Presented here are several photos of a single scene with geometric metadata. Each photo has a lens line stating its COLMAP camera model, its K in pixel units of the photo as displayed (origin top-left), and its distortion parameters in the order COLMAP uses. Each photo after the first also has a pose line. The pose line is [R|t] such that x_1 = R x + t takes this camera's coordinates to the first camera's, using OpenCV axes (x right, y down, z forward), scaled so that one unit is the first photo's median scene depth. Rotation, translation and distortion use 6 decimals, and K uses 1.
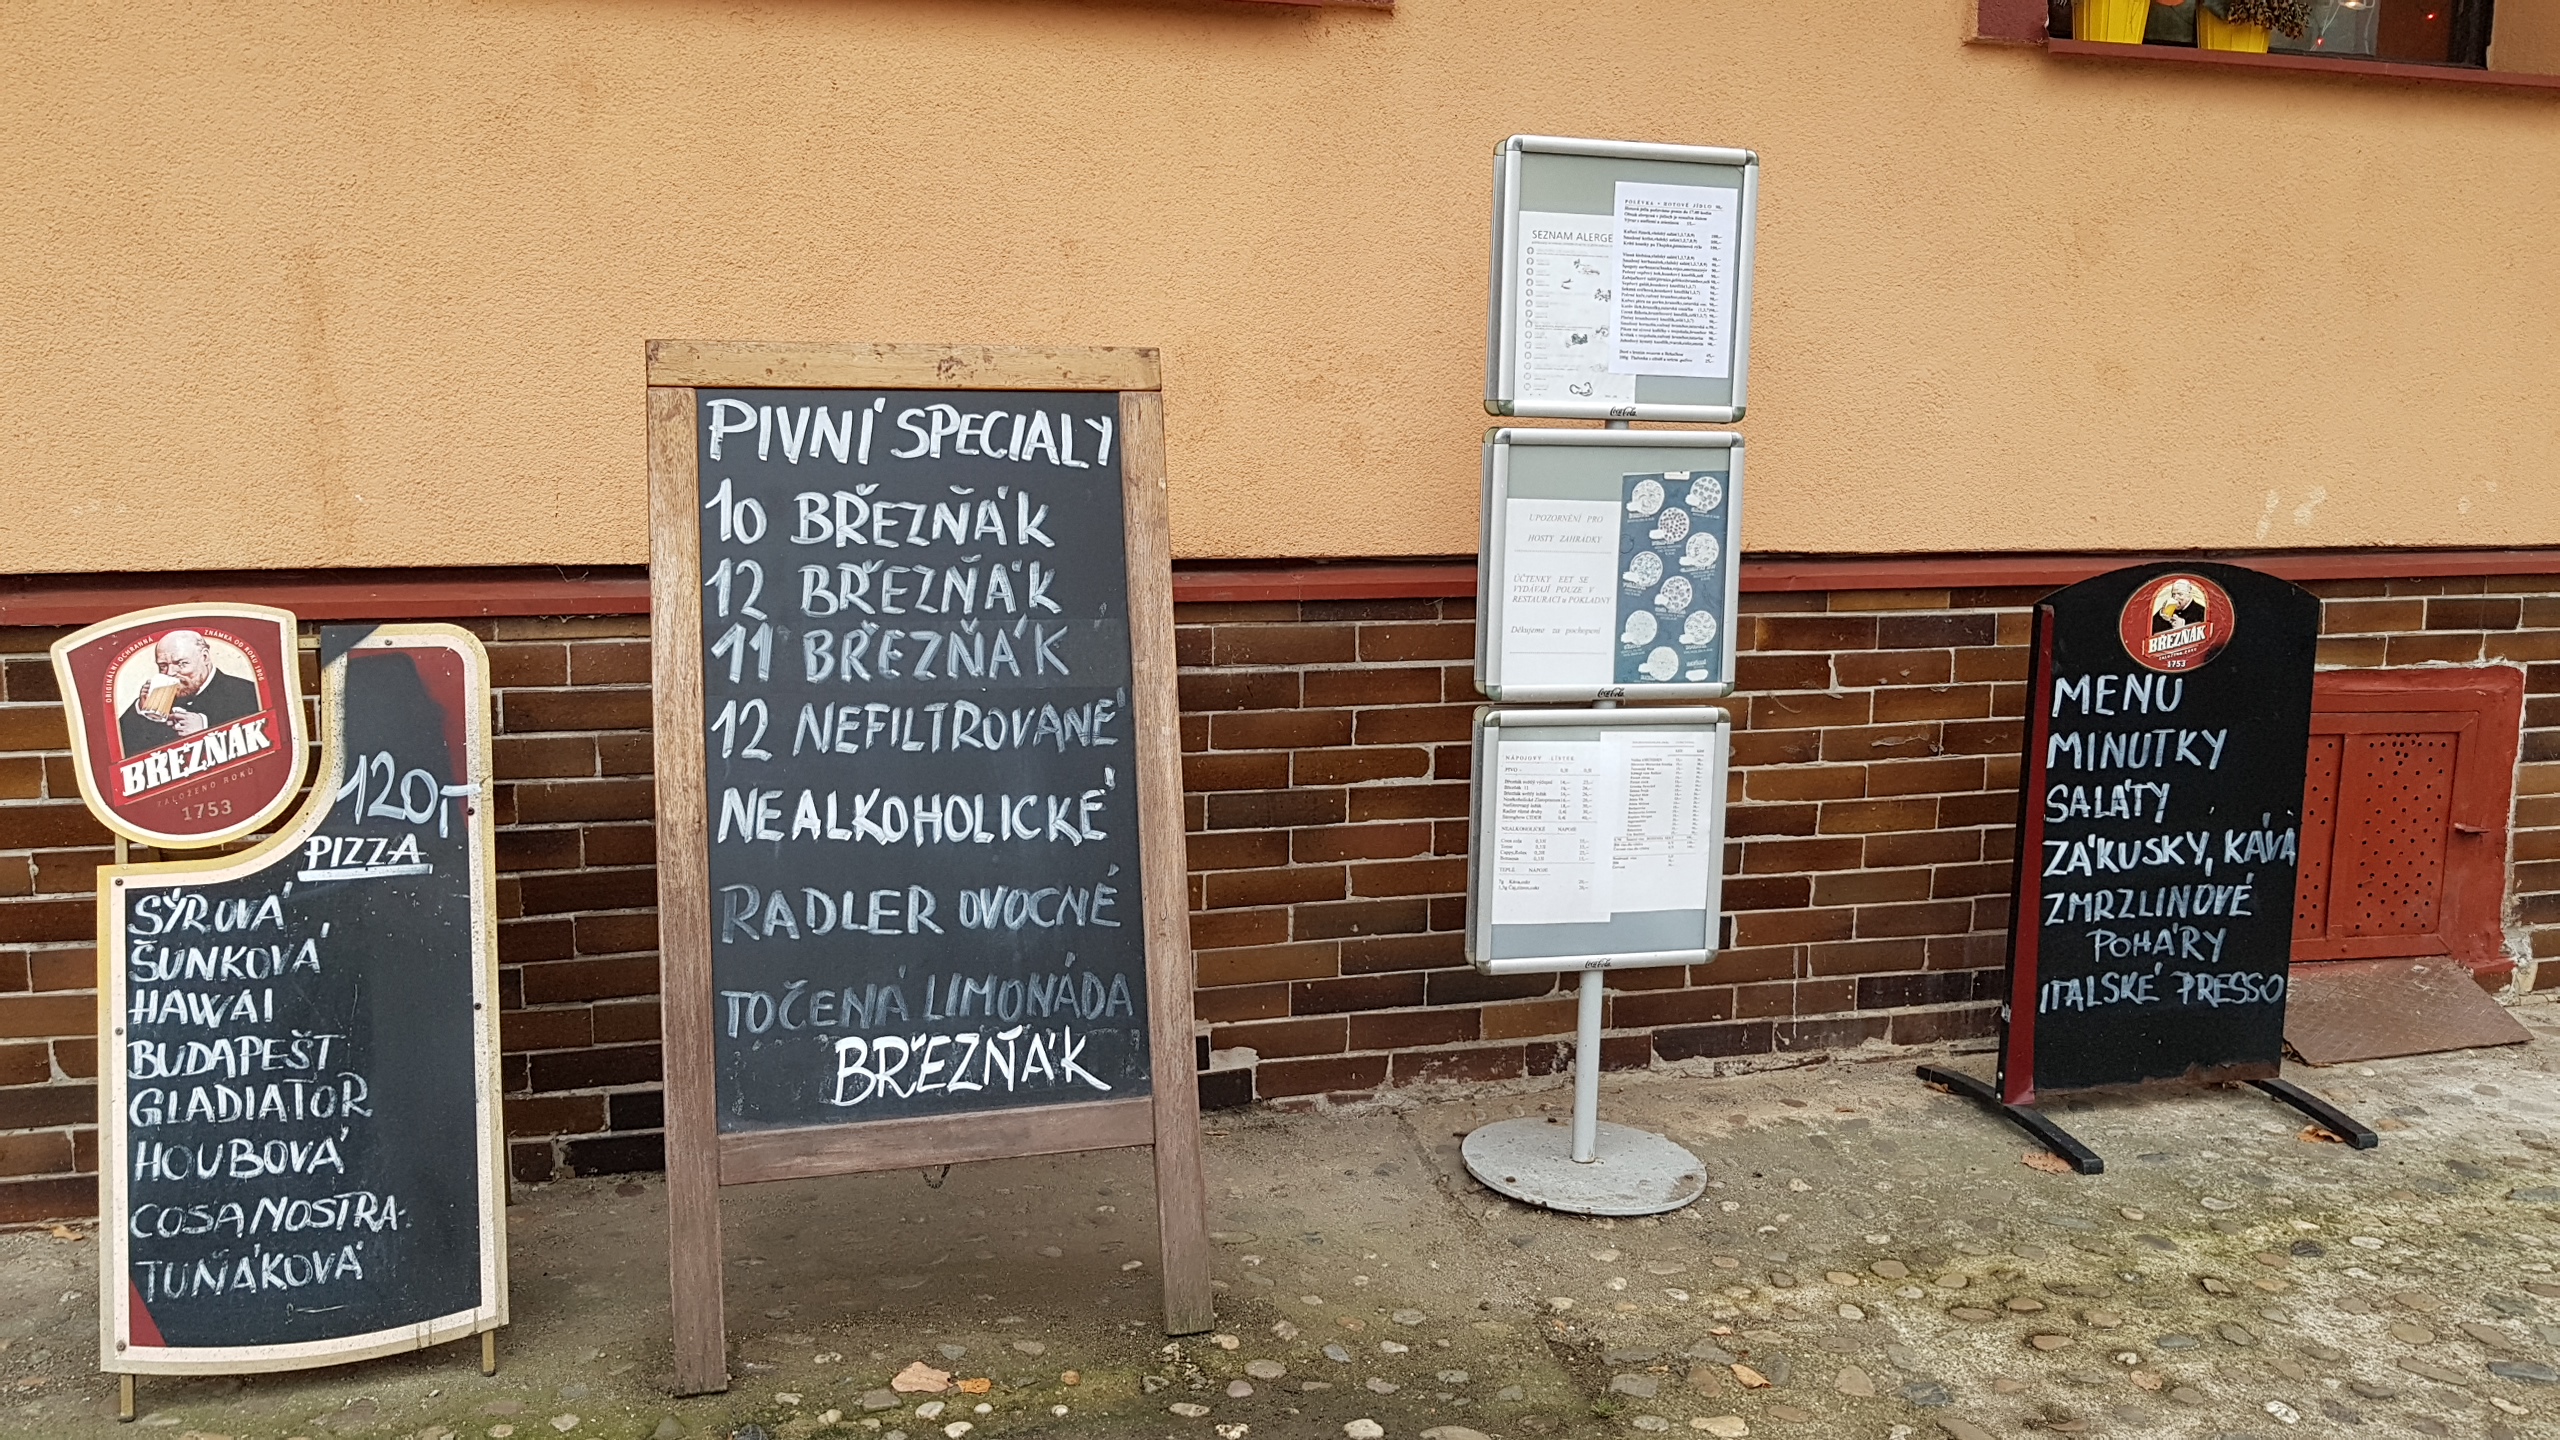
lens RADIAL K [[2010.9, 0, 1232.1], [0, 2010.9, 687.6], [0, 0, 1]] dist [-0.014622, 0.000143]
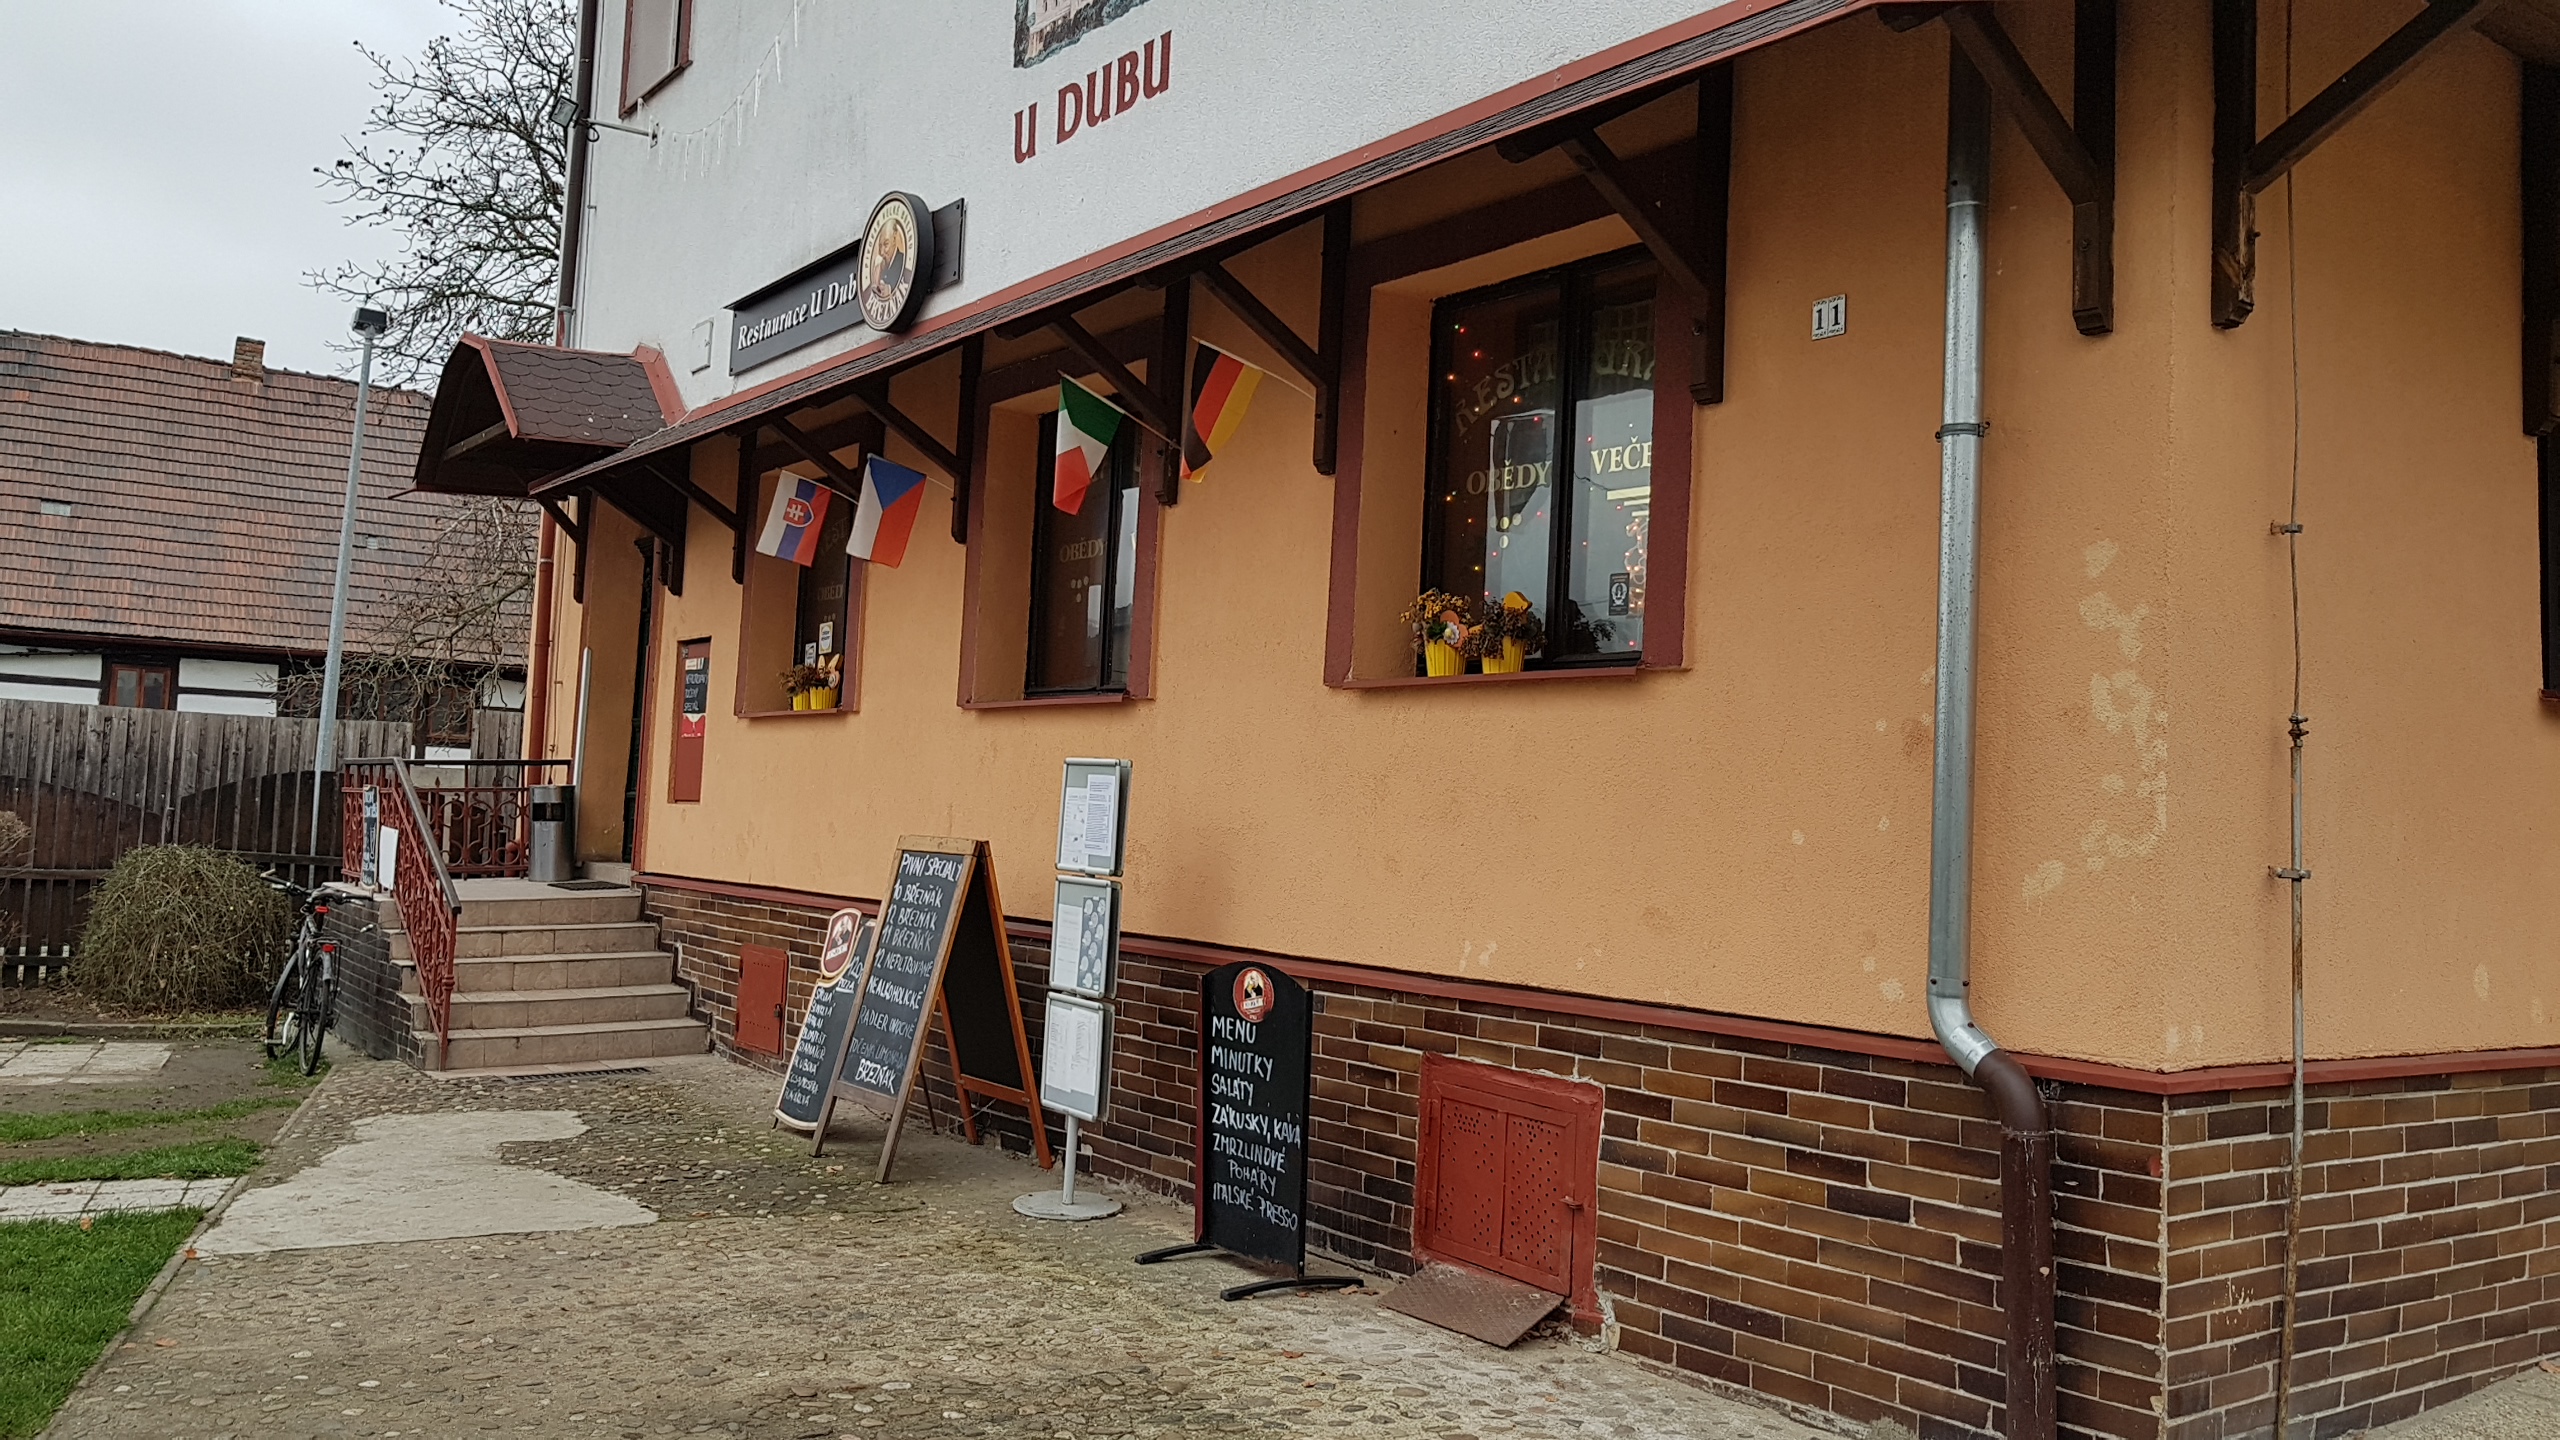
lens RADIAL K [[2010.9, 0, 1232.1], [0, 2010.9, 687.6], [0, 0, 1]] dist [-0.014622, 0.000143]
pose [[0.324082, -0.055790, -0.944382, 2.237251], [-0.164023, 0.979827, -0.114171, -0.095270], [0.931701, 0.191902, 0.308394, 0.353539]]
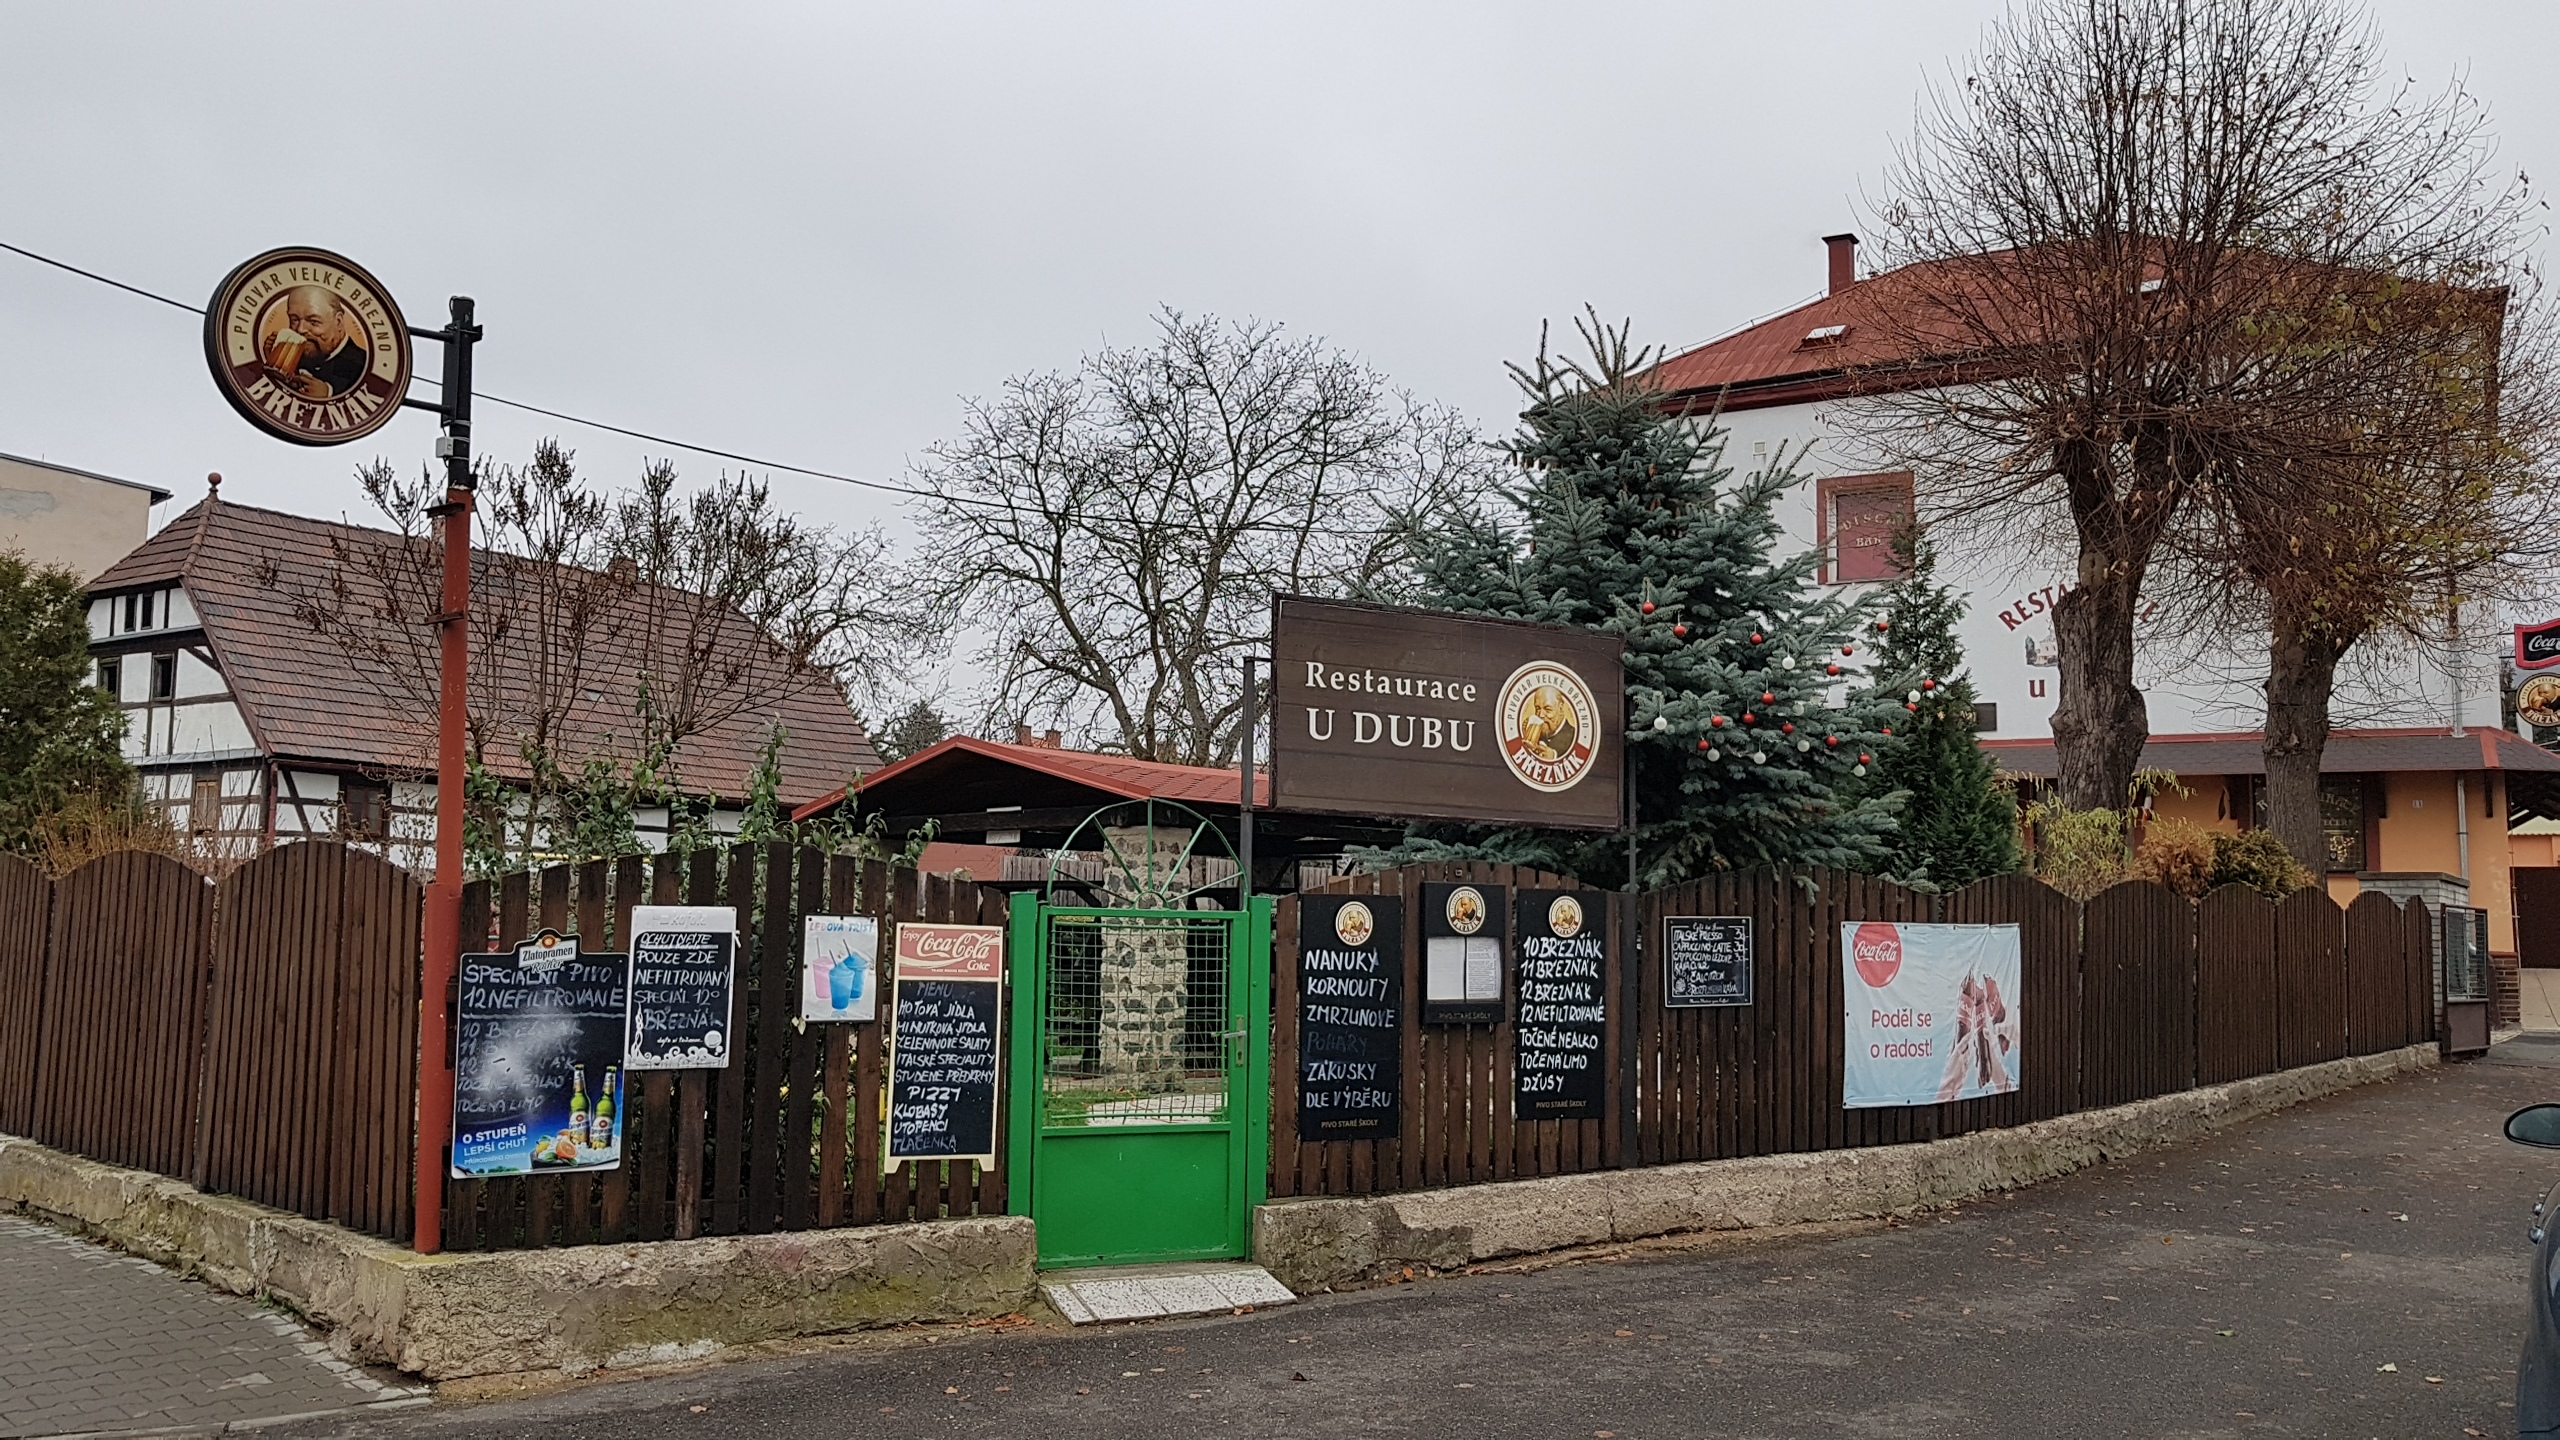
lens RADIAL K [[2010.9, 0, 1232.1], [0, 2010.9, 687.6], [0, 0, 1]] dist [-0.014622, 0.000143]
pose [[0.674292, -0.079452, -0.734178, 3.442082], [-0.113009, 0.971383, -0.208913, 0.983164], [0.729767, 0.223838, 0.646016, -6.787484]]
